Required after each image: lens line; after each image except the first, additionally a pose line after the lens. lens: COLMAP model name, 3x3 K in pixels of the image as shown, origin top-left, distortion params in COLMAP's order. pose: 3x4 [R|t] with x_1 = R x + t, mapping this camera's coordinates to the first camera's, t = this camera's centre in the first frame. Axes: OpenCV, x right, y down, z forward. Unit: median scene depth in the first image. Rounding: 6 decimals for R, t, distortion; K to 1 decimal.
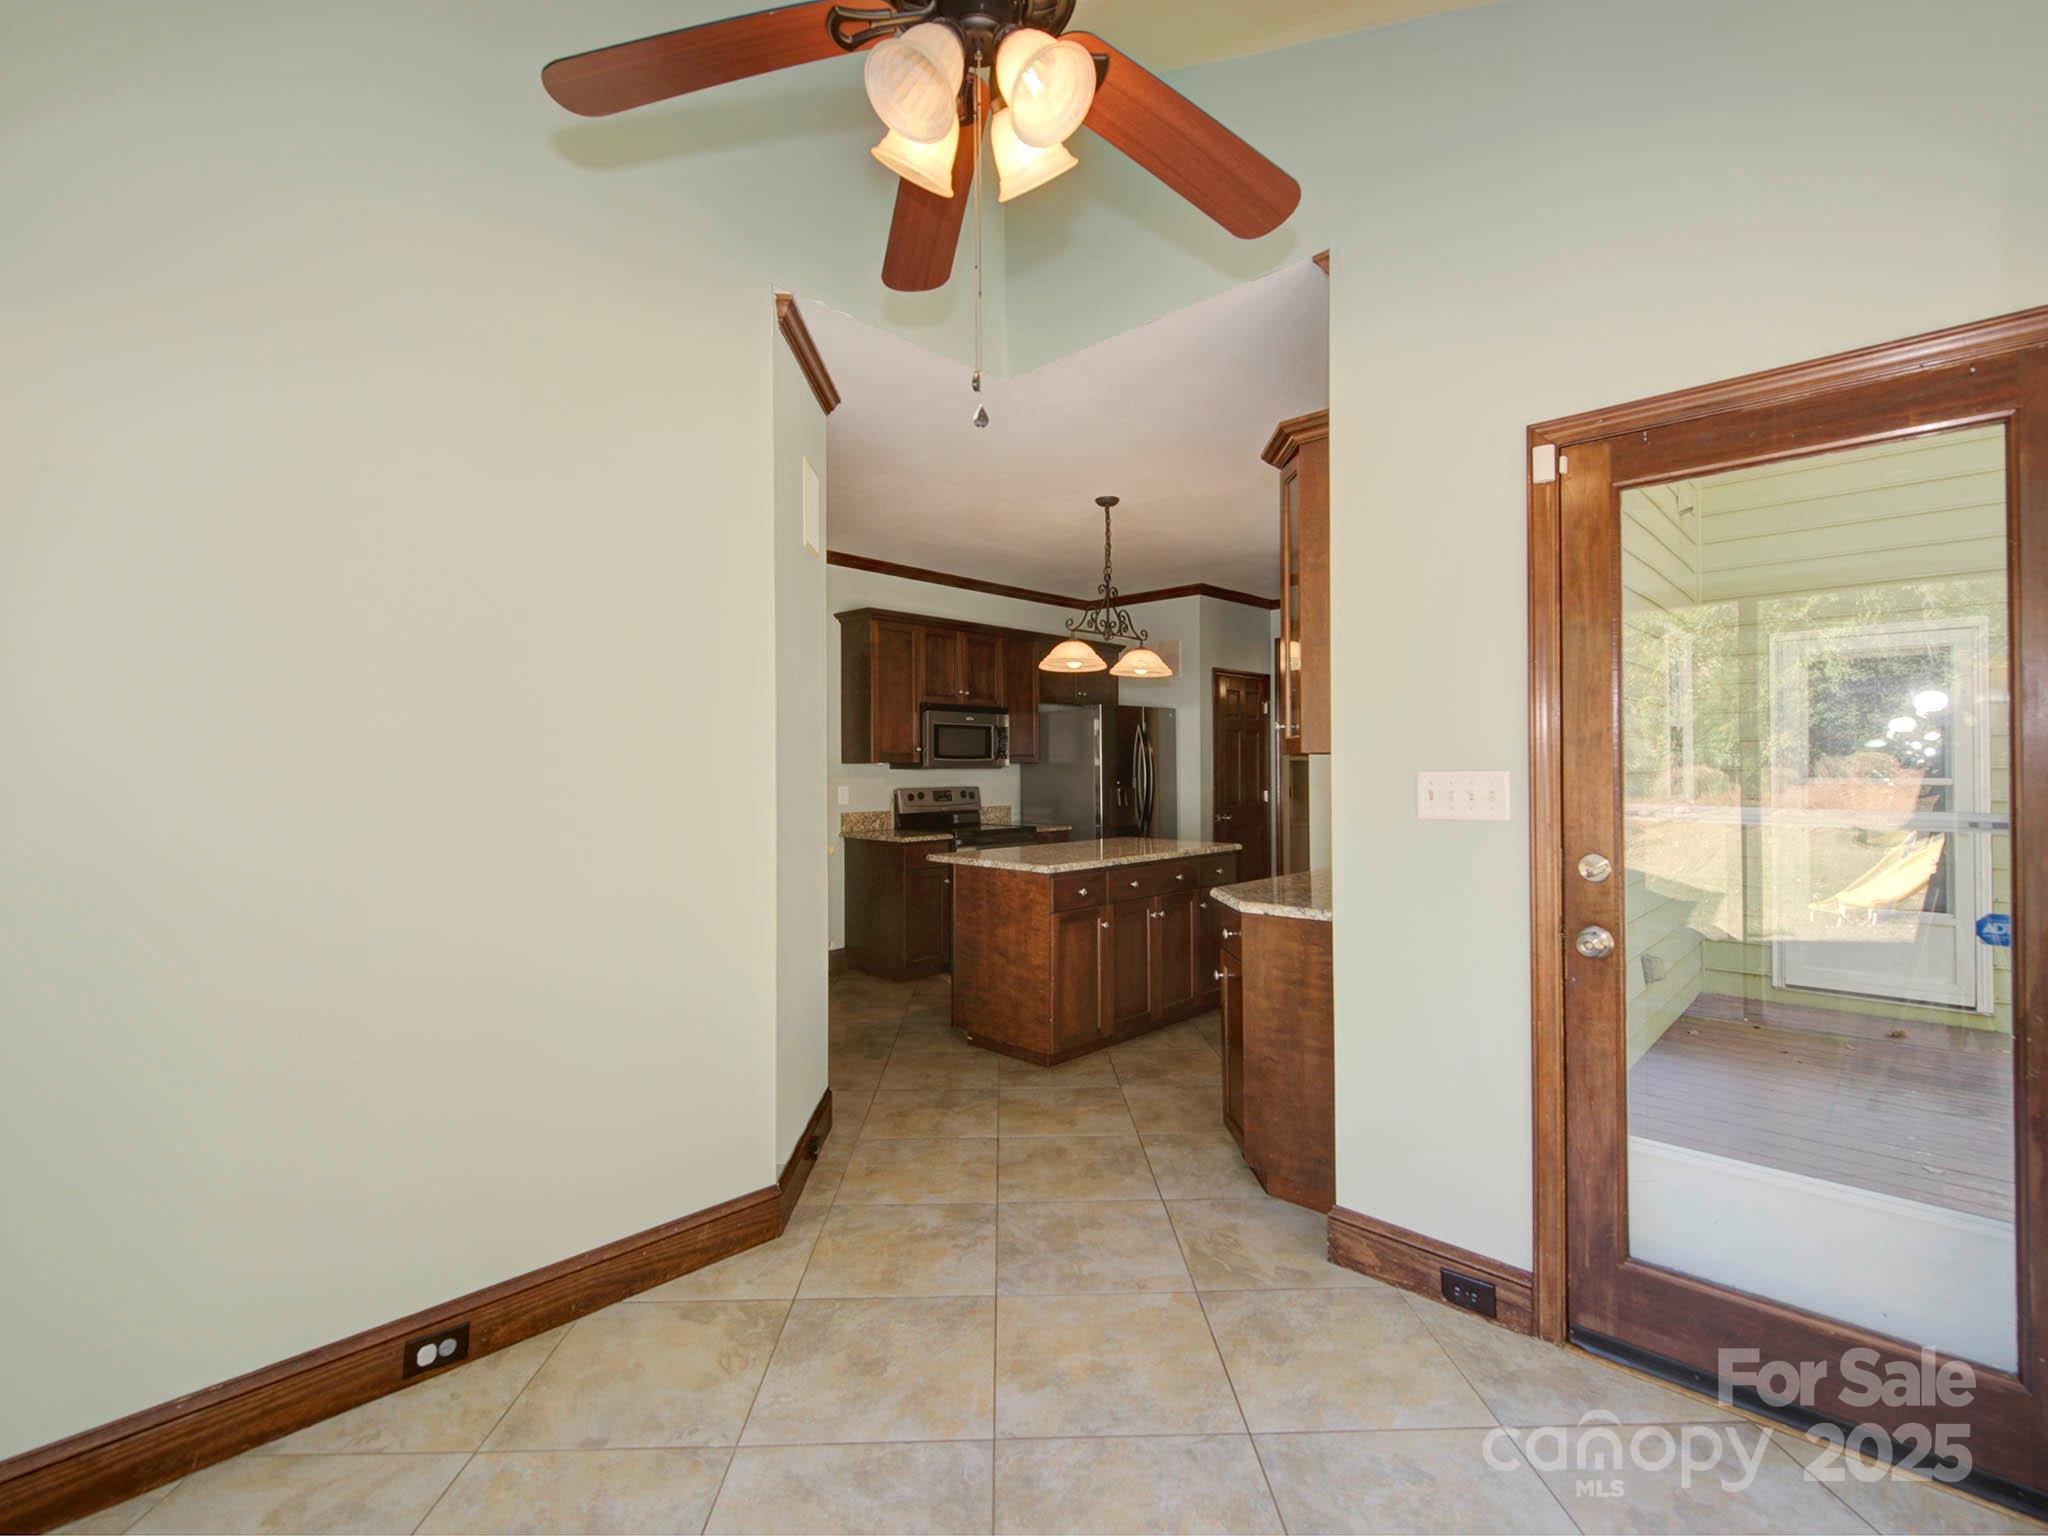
lens RADIAL K [[939.4, 0, 1023.9], [0, 939.4, 765.0], [0, 0, 1]] dist [0.000282, -0.002344]
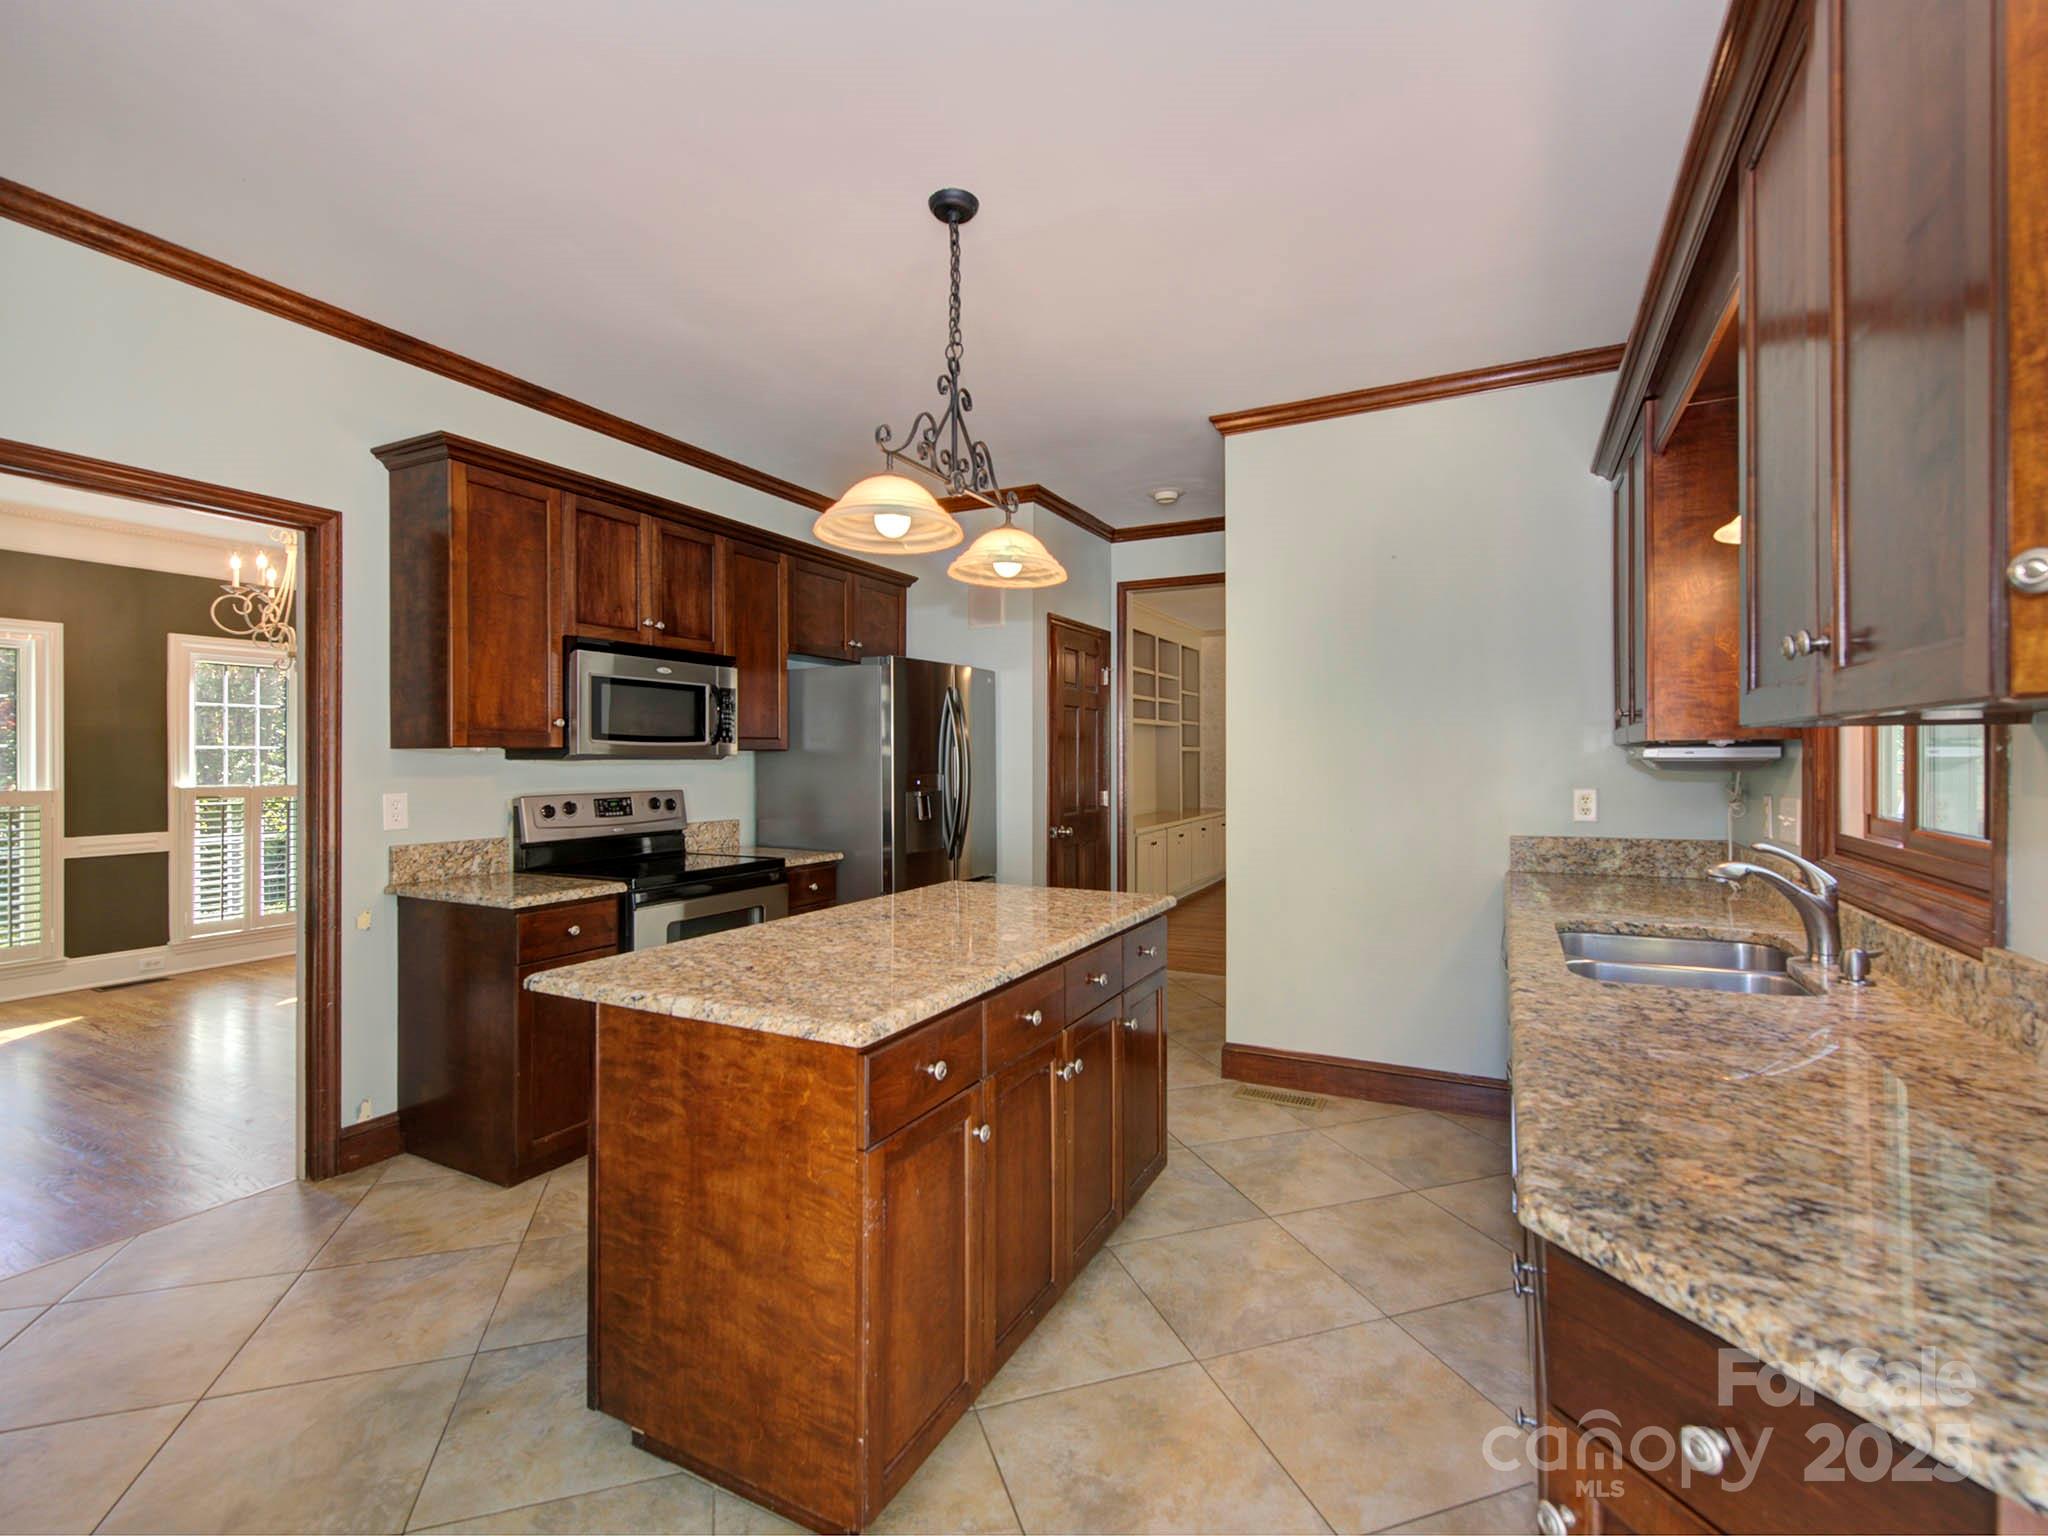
lens RADIAL K [[939.4, 0, 1025.0], [0, 939.4, 752.8], [0, 0, 1]] dist [0.000282, -0.002344]
pose [[0.959200, 0.003545, 0.282705, -0.009832], [-0.002524, 0.999989, -0.003976, 0.001680], [-0.282716, 0.003100, 0.959199, 0.418035]]
